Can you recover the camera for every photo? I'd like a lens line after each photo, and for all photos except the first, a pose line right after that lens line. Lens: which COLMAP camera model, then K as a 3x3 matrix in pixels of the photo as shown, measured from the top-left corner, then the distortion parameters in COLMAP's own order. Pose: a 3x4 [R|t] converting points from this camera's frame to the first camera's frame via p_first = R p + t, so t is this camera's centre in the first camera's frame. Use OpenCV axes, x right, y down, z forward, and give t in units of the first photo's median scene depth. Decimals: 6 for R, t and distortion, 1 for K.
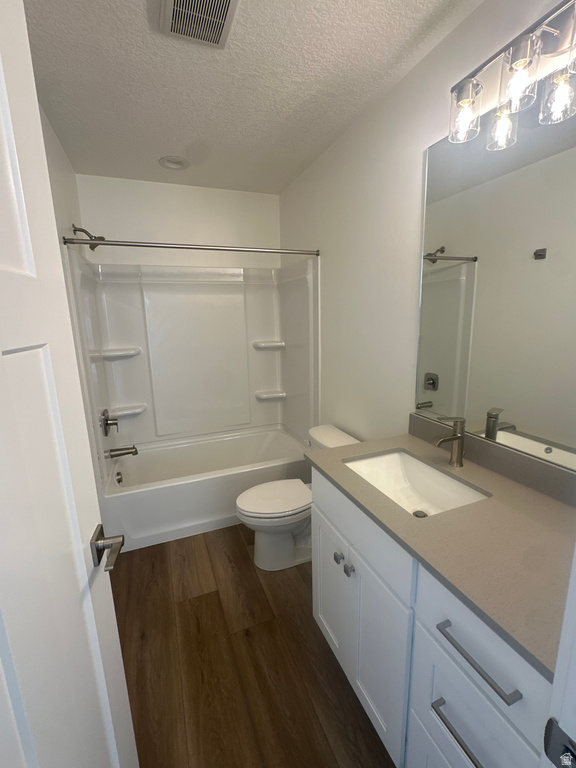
lens RADIAL K [[340.5, 0, 288.0], [0, 340.5, 384.0], [0, 0, 1]] dist [0.001448, 0.000380]
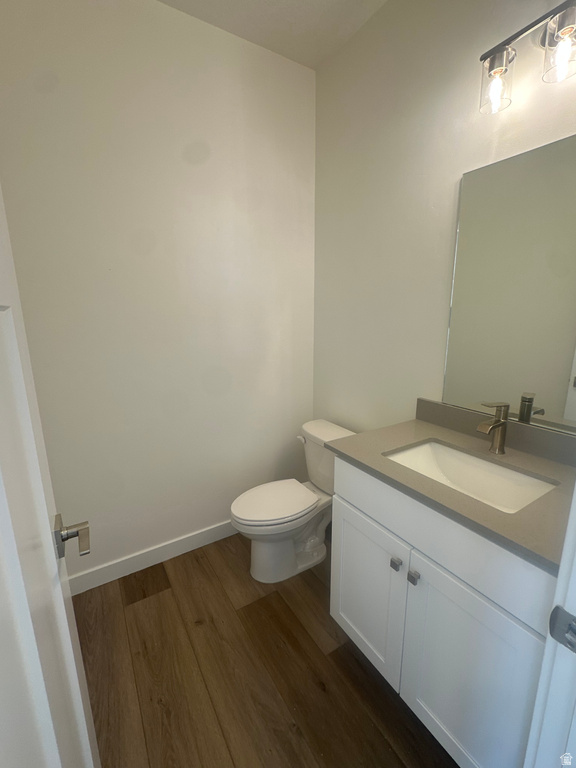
lens RADIAL K [[340.5, 0, 288.0], [0, 340.5, 384.0], [0, 0, 1]] dist [0.001448, 0.000380]
pose [[0.986243, -0.019201, 0.164183, -0.223319], [0.018984, 0.999816, 0.002892, 0.031207], [-0.164208, 0.000265, 0.986426, 0.150819]]
